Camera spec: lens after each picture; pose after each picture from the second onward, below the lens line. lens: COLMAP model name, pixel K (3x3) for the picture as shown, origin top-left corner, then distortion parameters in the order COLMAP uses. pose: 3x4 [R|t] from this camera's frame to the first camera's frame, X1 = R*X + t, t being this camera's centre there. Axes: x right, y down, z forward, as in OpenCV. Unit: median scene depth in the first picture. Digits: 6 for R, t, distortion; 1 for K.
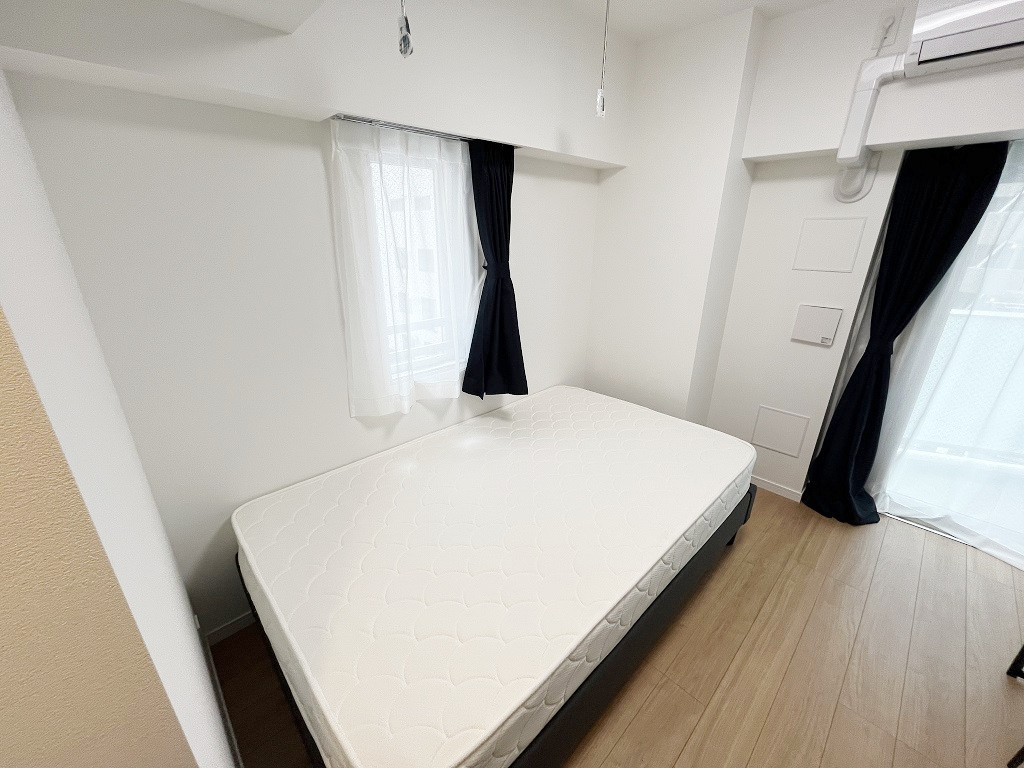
lens RADIAL K [[413.4, 0, 510.6], [0, 413.4, 386.2], [0, 0, 1]] dist [-0.000907, -0.000286]
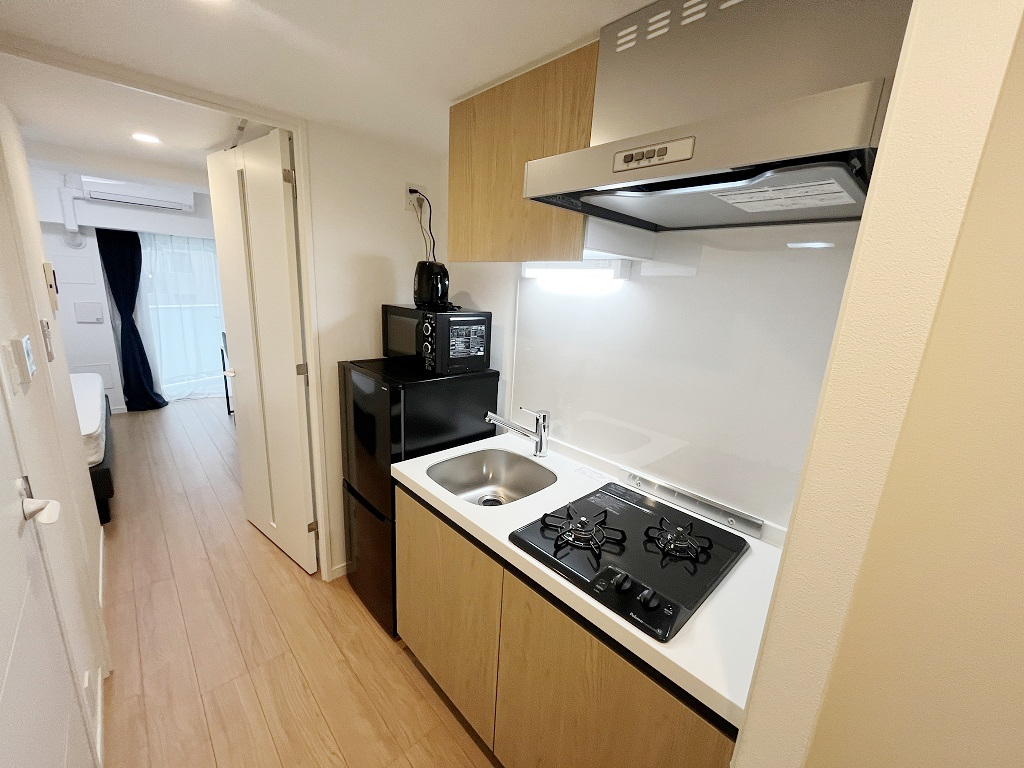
lens RADIAL K [[413.4, 0, 509.8], [0, 413.4, 388.6], [0, 0, 1]] dist [-0.000907, -0.000286]
pose [[0.010460, -0.242570, 0.970077, -1.277140], [0.299594, 0.926325, 0.228399, 0.354751], [-0.954009, 0.288240, 0.082362, -0.975019]]
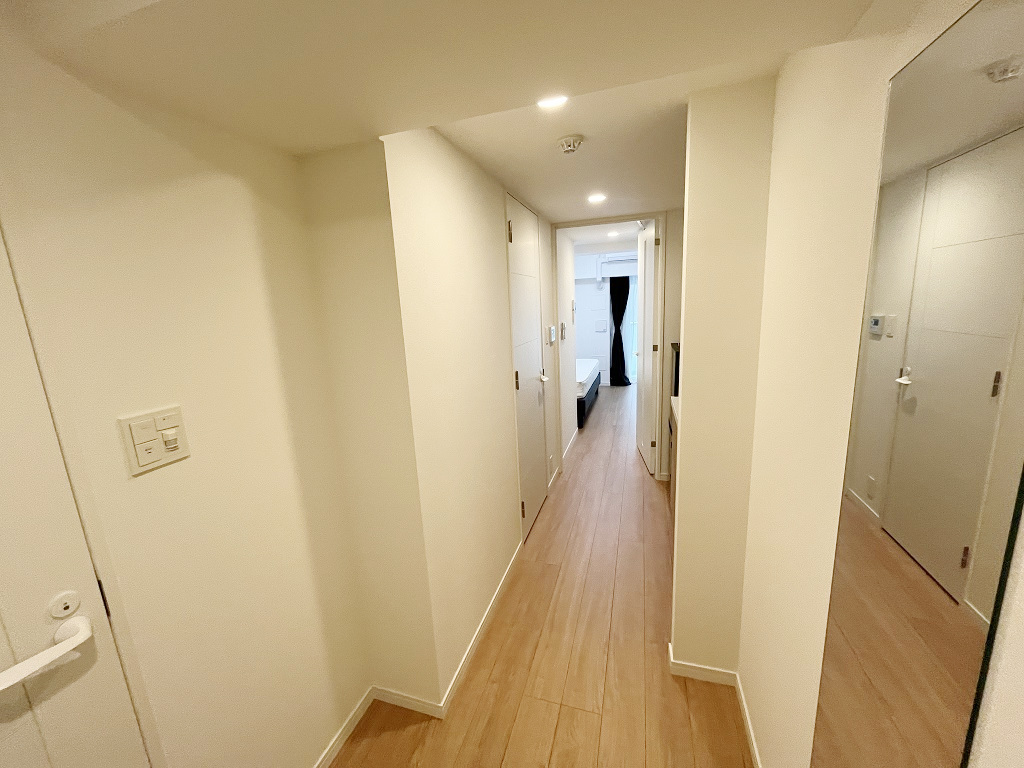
lens RADIAL K [[413.4, 0, 520.7], [0, 413.4, 389.0], [0, 0, 1]] dist [-0.000907, -0.000286]
pose [[0.861959, -0.143766, 0.486166, -1.654102], [0.222888, 0.968765, -0.108697, 0.618165], [-0.455354, 0.202053, 0.867080, -1.623848]]
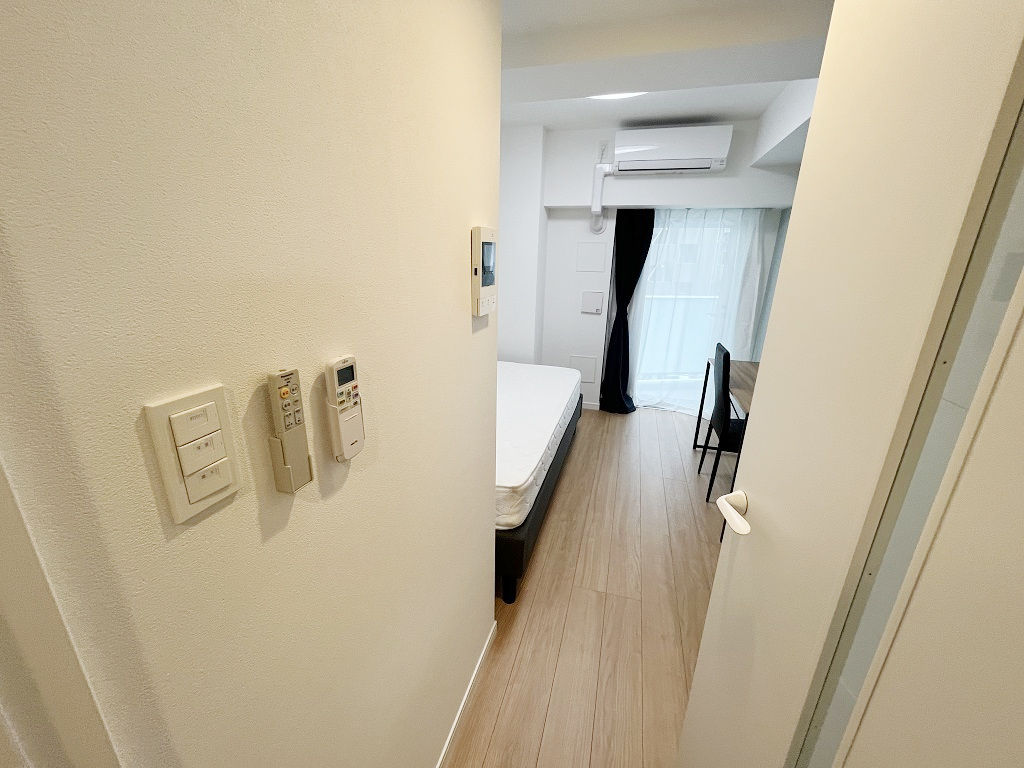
lens RADIAL K [[413.4, 0, 512.4], [0, 413.4, 387.8], [0, 0, 1]] dist [-0.000907, -0.000286]
pose [[0.866150, -0.137376, 0.480533, -0.504528], [0.158790, 0.987304, -0.003962, 0.184112], [-0.473888, 0.079736, 0.876968, -0.392894]]
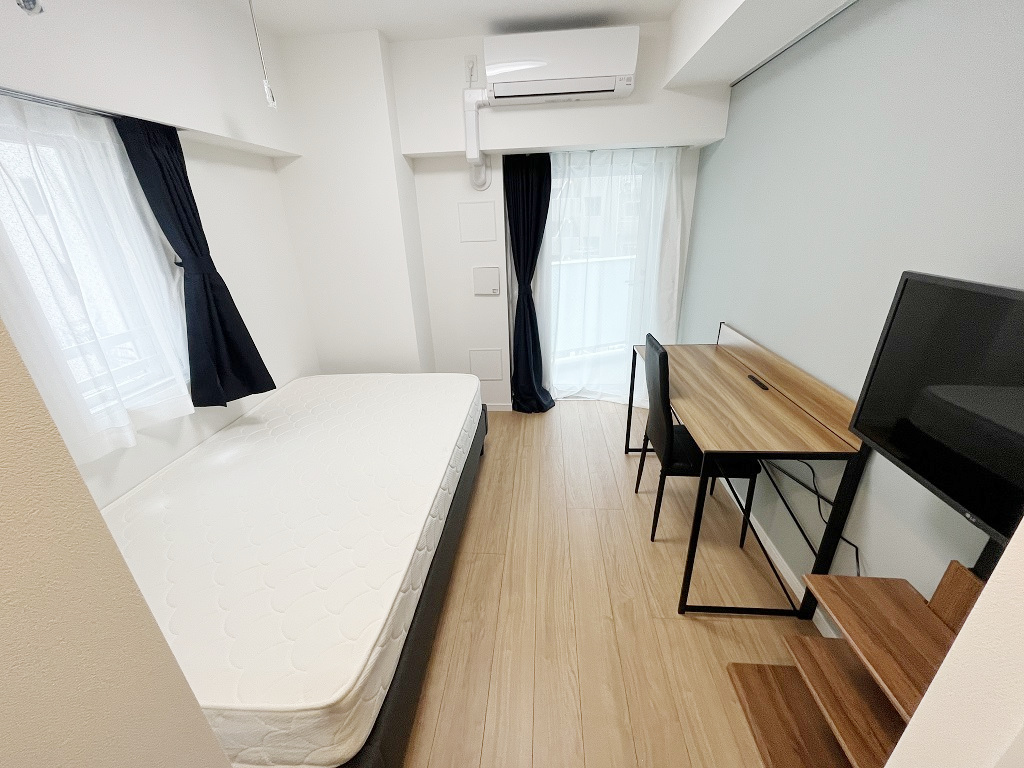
lens RADIAL K [[413.4, 0, 509.5], [0, 413.4, 386.8], [0, 0, 1]] dist [-0.000907, -0.000286]
pose [[0.747932, -0.282886, 0.600477, -0.142798], [0.270592, 0.956000, 0.113333, 0.059296], [-0.606116, 0.077719, 0.791570, -0.118036]]
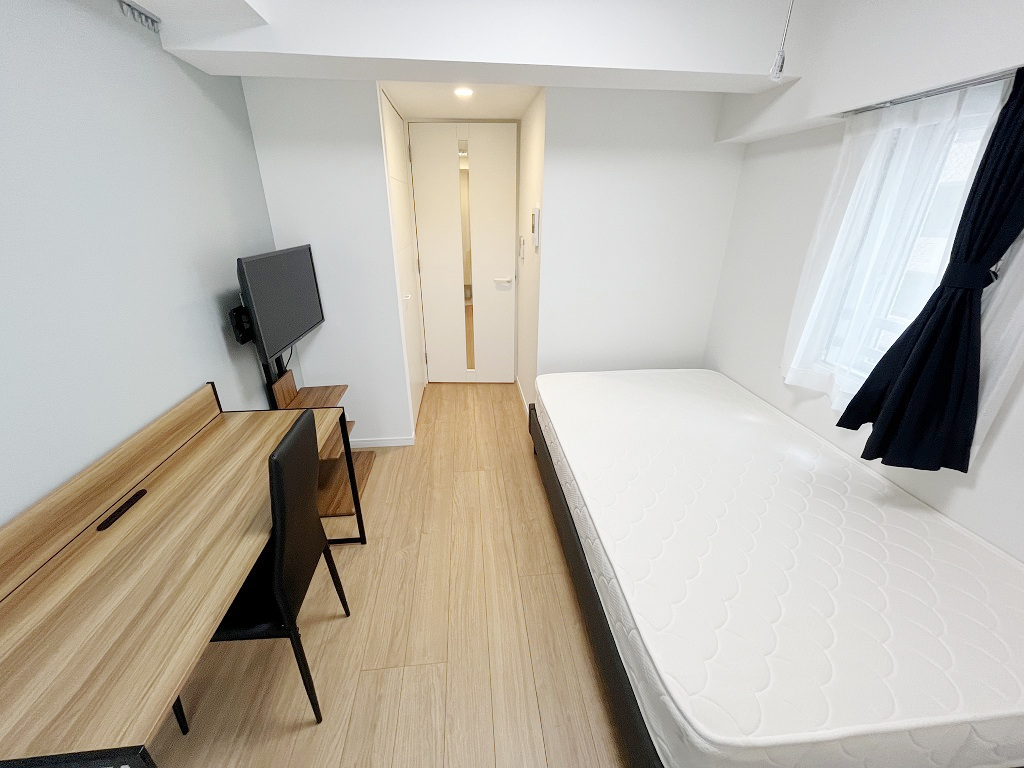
lens RADIAL K [[413.4, 0, 506.1], [0, 413.4, 388.0], [0, 0, 1]] dist [-0.000907, -0.000286]
pose [[-0.619271, 0.304688, -0.723650, 0.926328], [-0.285917, 0.770855, 0.569240, -0.309959], [0.731270, 0.559417, -0.390253, 0.838082]]
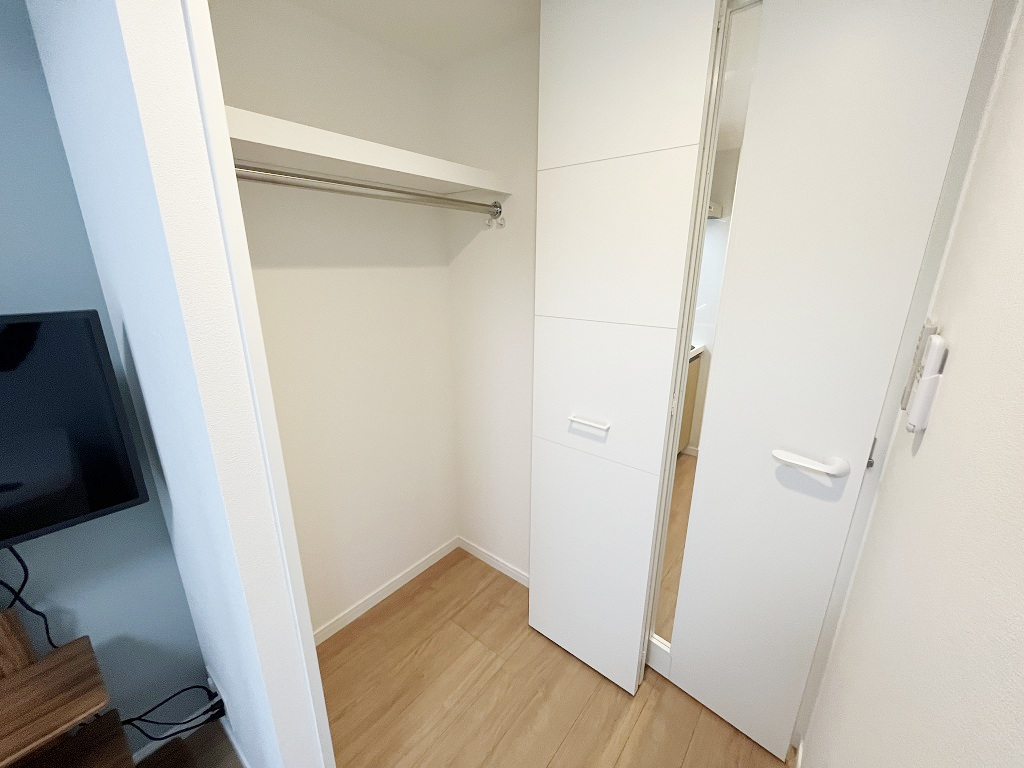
lens RADIAL K [[413.4, 0, 507.7], [0, 413.4, 390.2], [0, 0, 1]] dist [-0.000907, -0.000286]
pose [[-0.992793, 0.022716, -0.117672, -0.080736], [-0.054822, 0.787038, 0.614463, -0.015552], [0.106571, 0.616486, -0.780121, 0.167003]]
